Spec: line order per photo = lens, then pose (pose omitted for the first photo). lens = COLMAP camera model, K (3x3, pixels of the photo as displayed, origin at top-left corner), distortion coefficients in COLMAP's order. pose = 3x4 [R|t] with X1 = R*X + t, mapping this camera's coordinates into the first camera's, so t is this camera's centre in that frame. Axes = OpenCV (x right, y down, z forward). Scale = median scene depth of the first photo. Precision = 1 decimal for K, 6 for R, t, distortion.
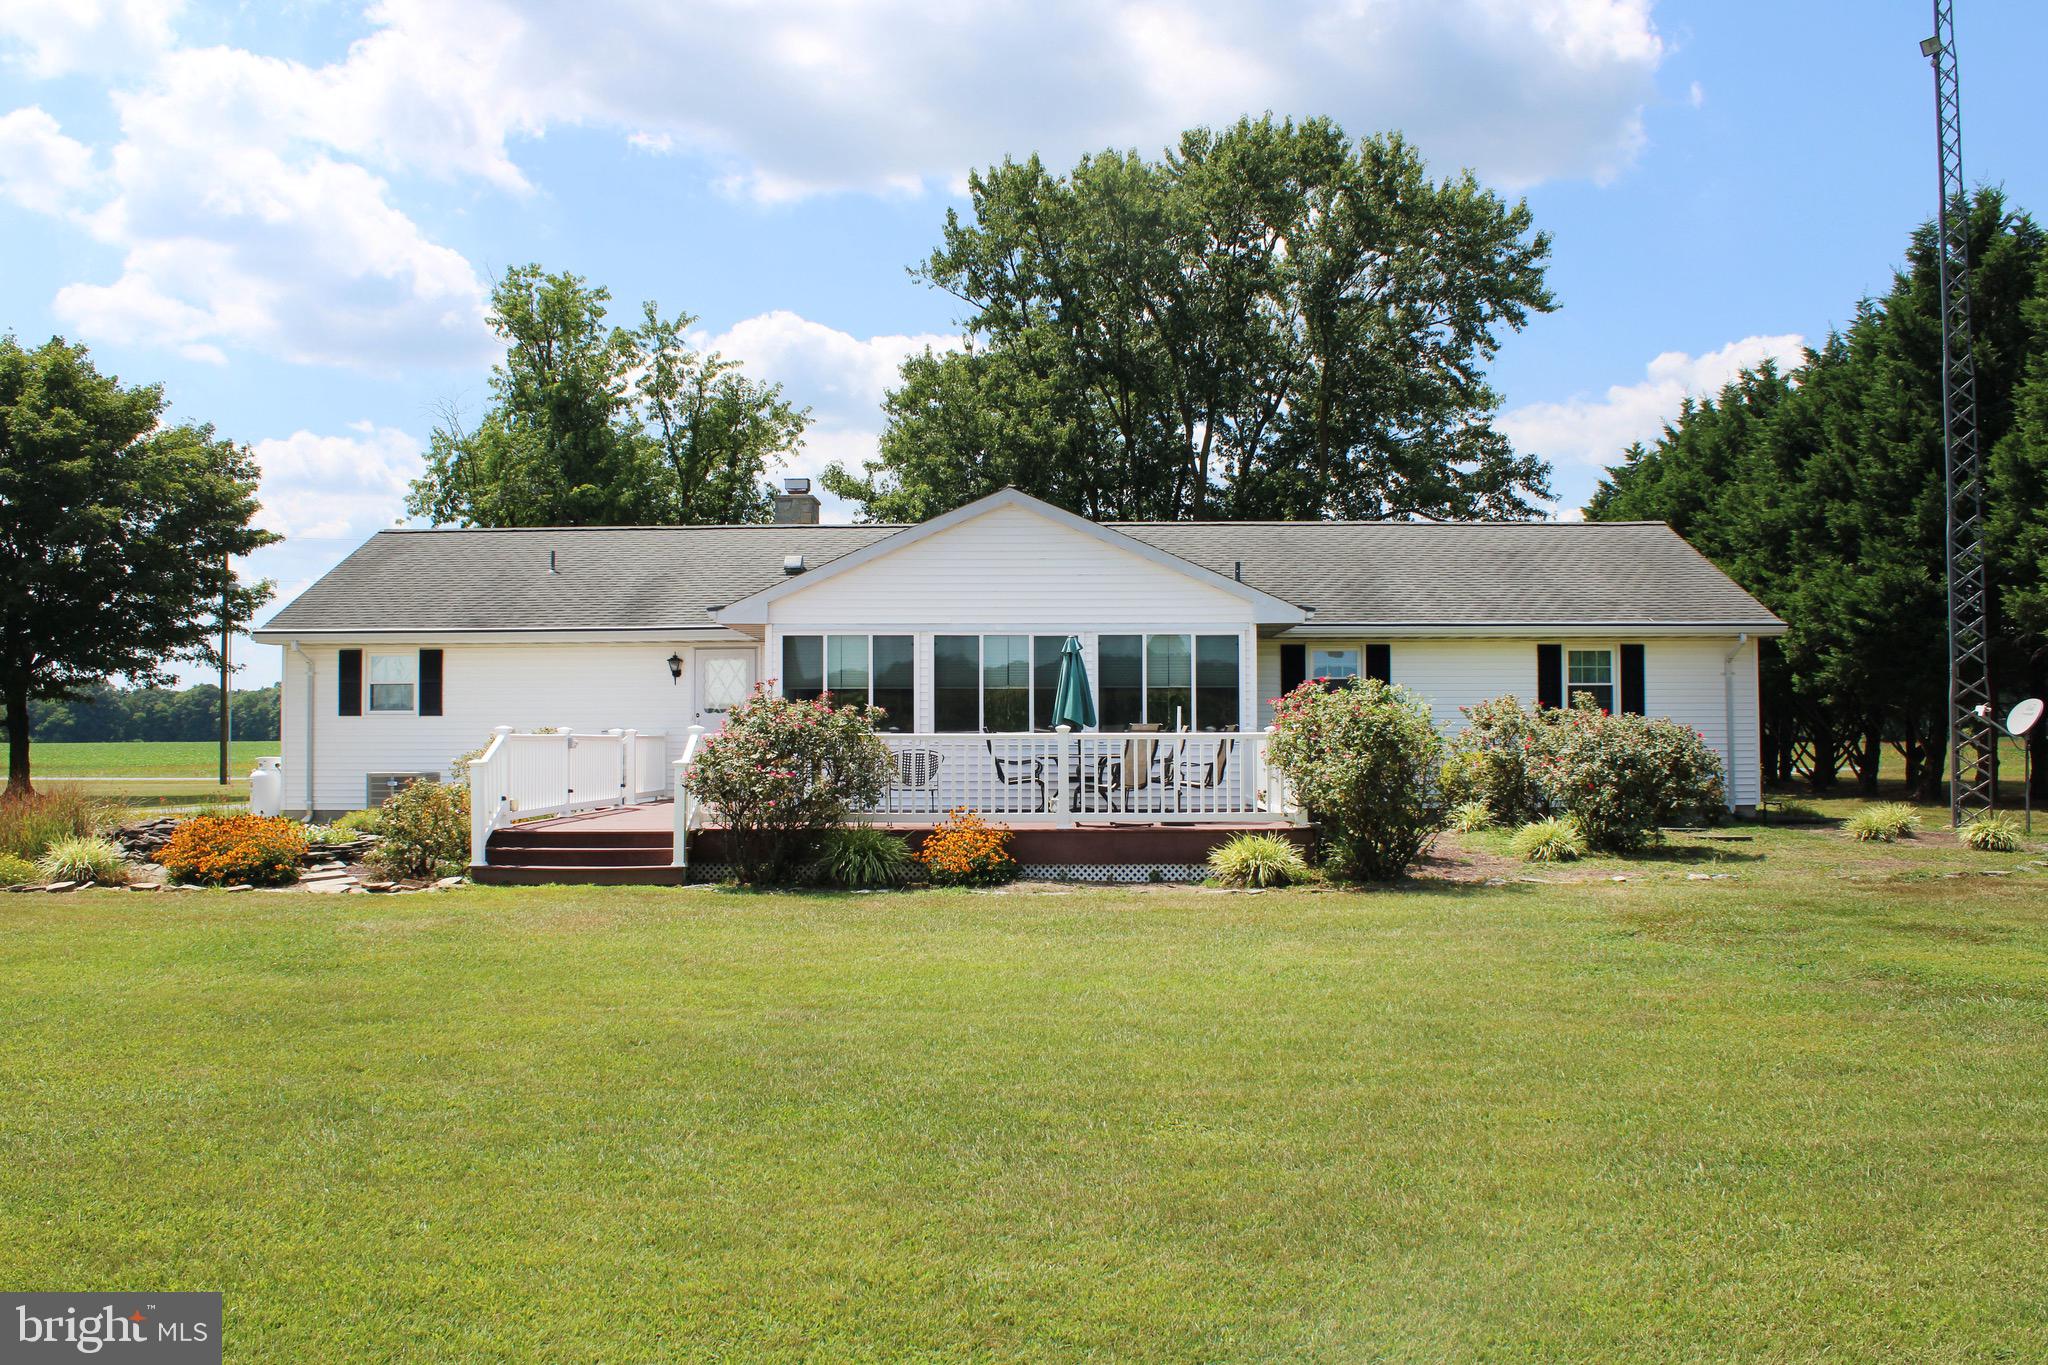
lens RADIAL K [[1751.6, 0, 1024.0], [0, 1751.6, 682.5], [0, 0, 1]] dist [-0.175595, 0.144090]
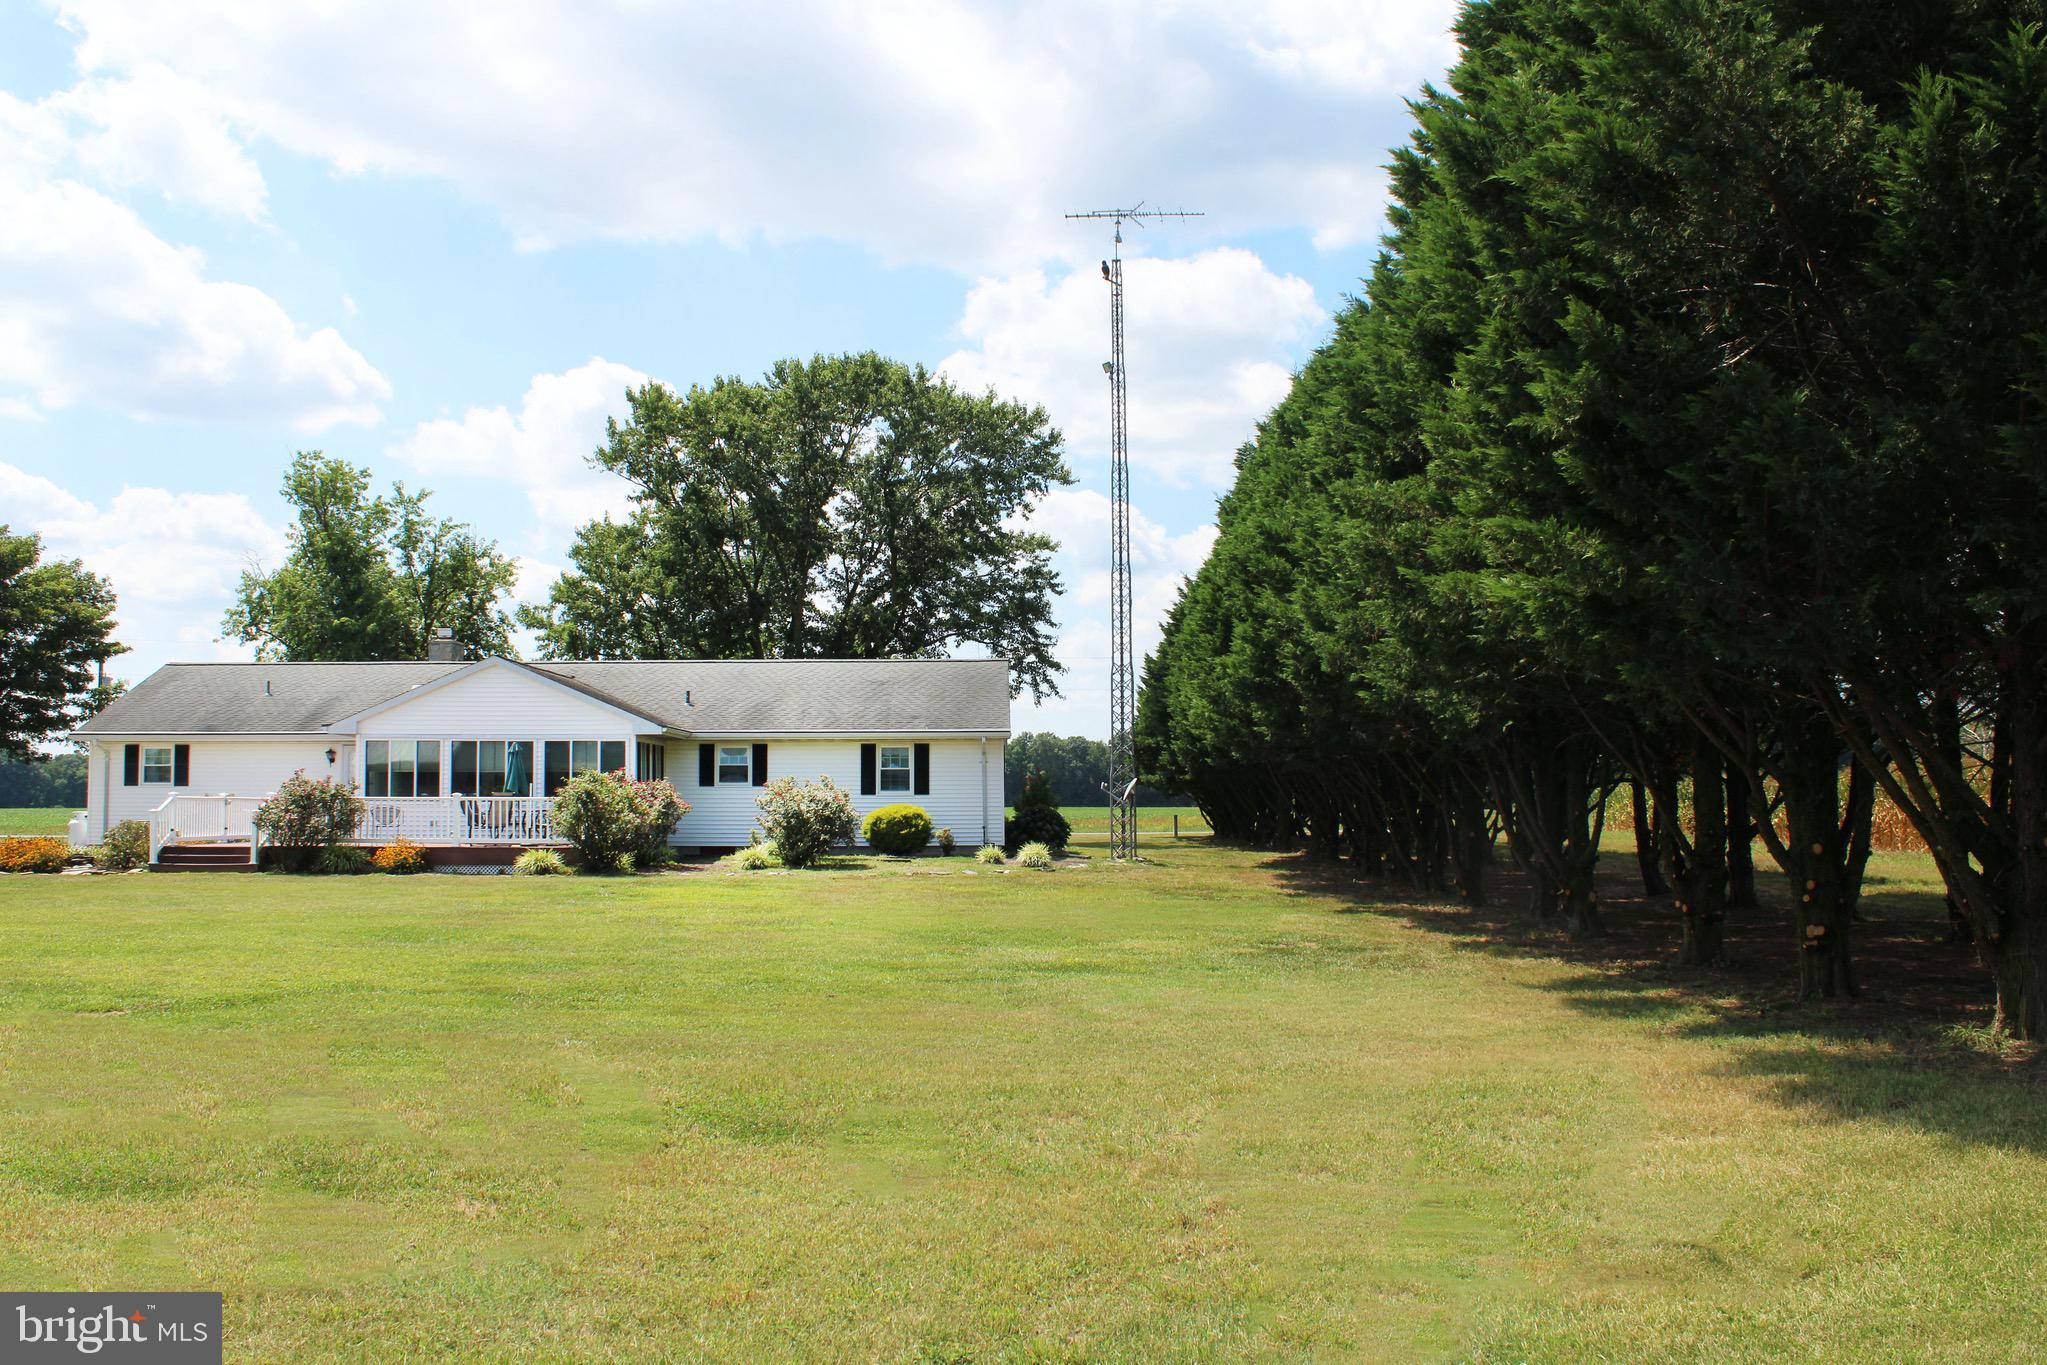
lens RADIAL K [[1750.7, 0, 1023.5], [0, 1750.7, 682.5], [0, 0, 1]] dist [-0.175595, 0.144090]
pose [[0.999269, 0.001195, 0.038206, 0.234688], [0.000285, 0.999251, -0.038708, -0.009804], [-0.038223, 0.038690, 0.998520, -0.377351]]
